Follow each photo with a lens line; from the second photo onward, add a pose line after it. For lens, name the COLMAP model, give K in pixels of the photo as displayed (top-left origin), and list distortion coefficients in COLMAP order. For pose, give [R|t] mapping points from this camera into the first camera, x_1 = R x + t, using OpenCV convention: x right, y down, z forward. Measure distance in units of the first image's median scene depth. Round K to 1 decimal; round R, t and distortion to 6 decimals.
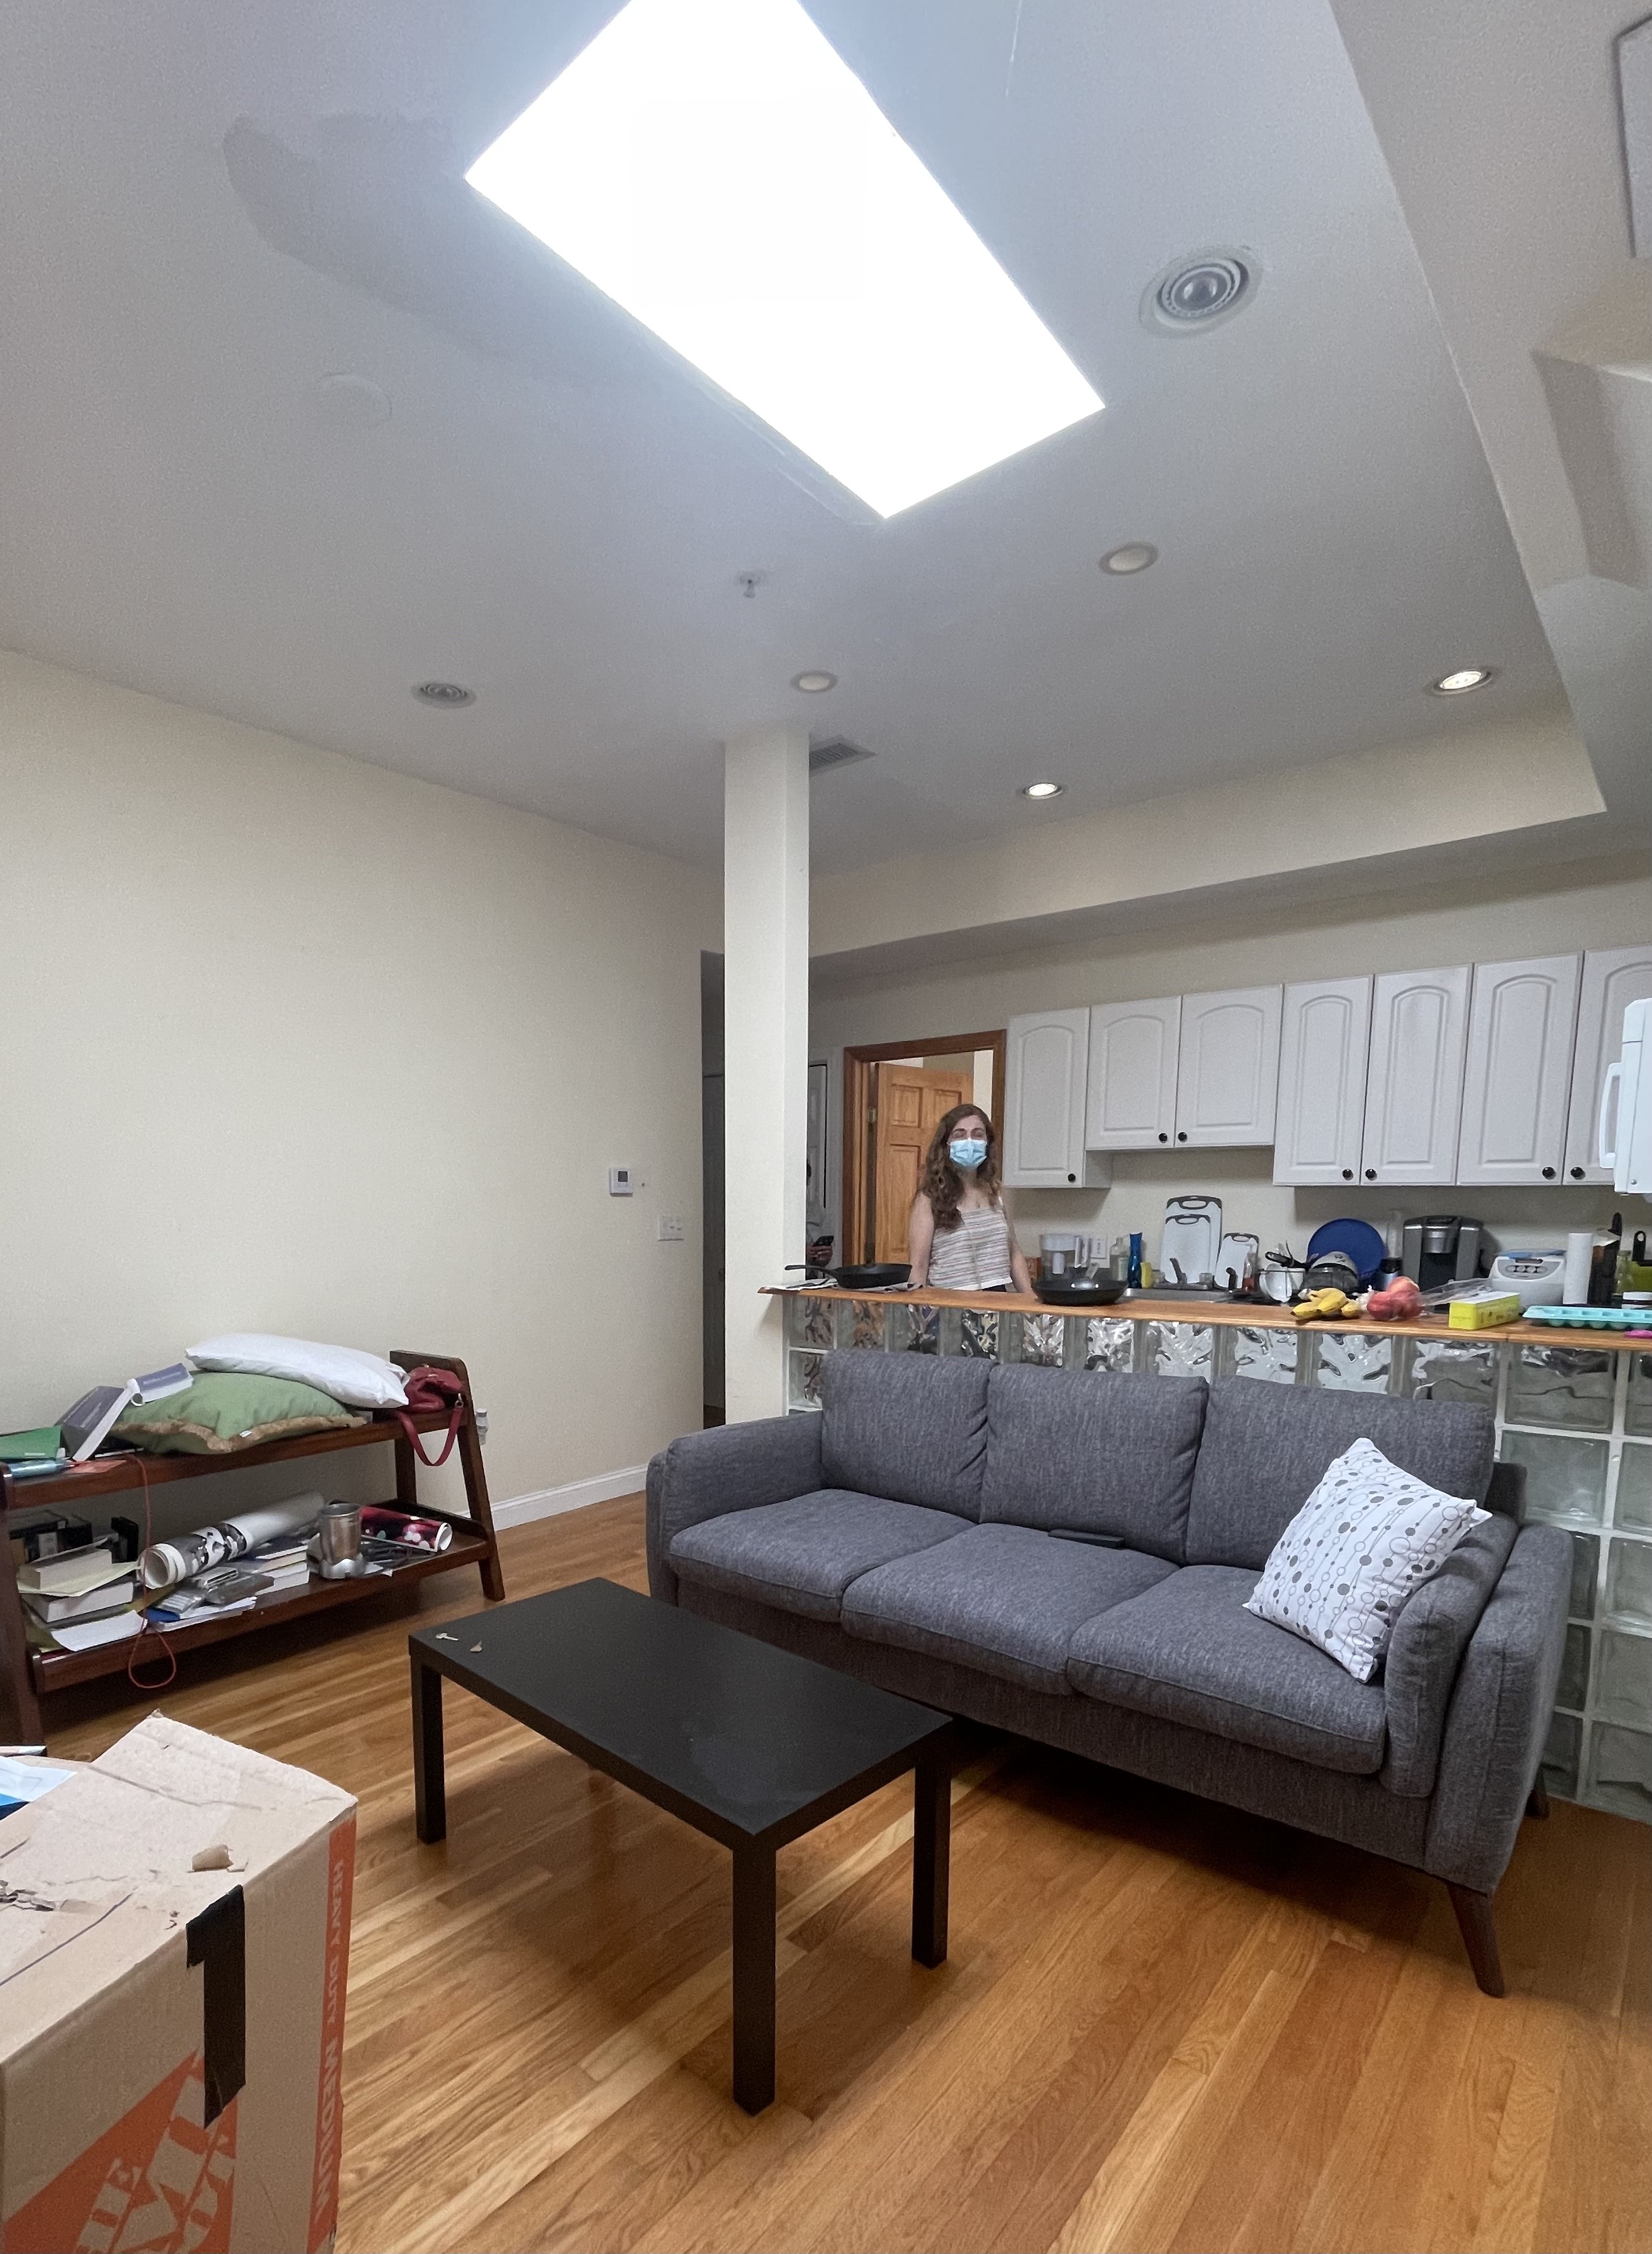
lens RADIAL K [[1101.1, 0, 825.5], [0, 1101.1, 1127.0], [0, 0, 1]] dist [0.000072, -0.000009]
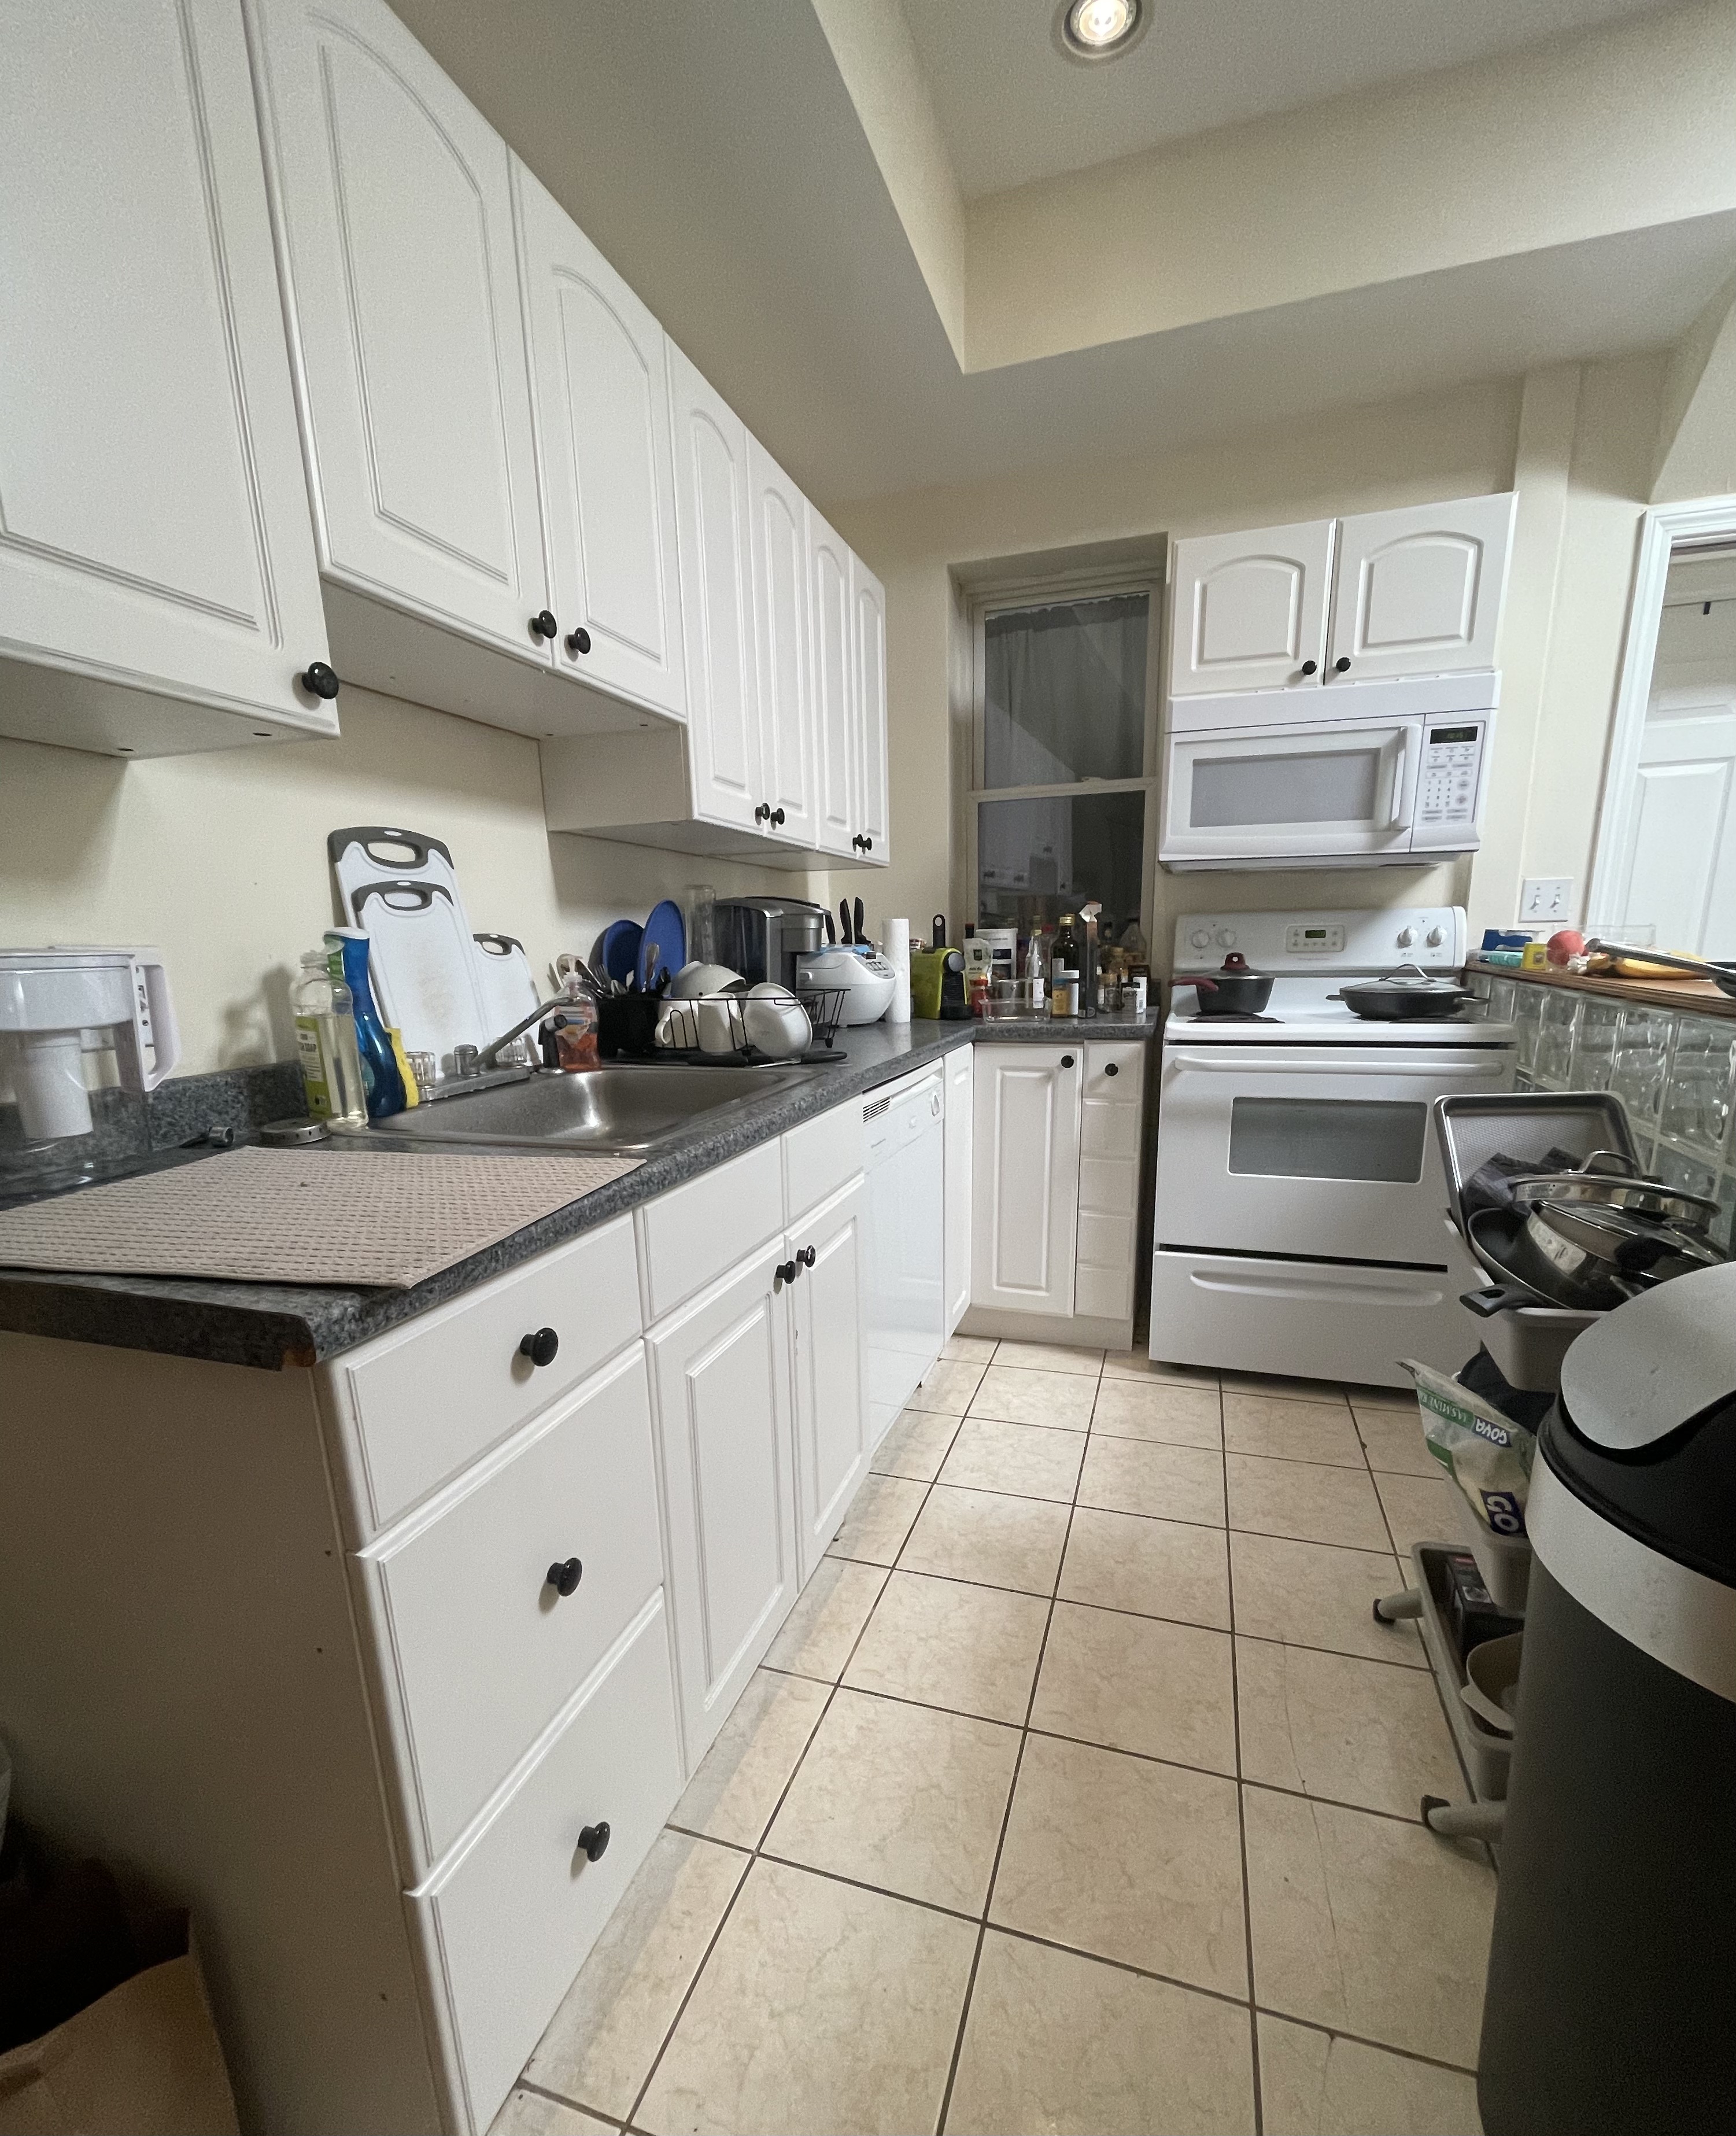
lens RADIAL K [[963.4, 0, 868.1], [0, 963.4, 1068.9], [0, 0, 1]] dist [-0.000440, -0.000021]
pose [[-0.357696, -0.127675, 0.925069, 0.016382], [-0.045415, 0.991816, 0.119326, 0.093281], [-0.932733, 0.000671, -0.360567, 0.979304]]
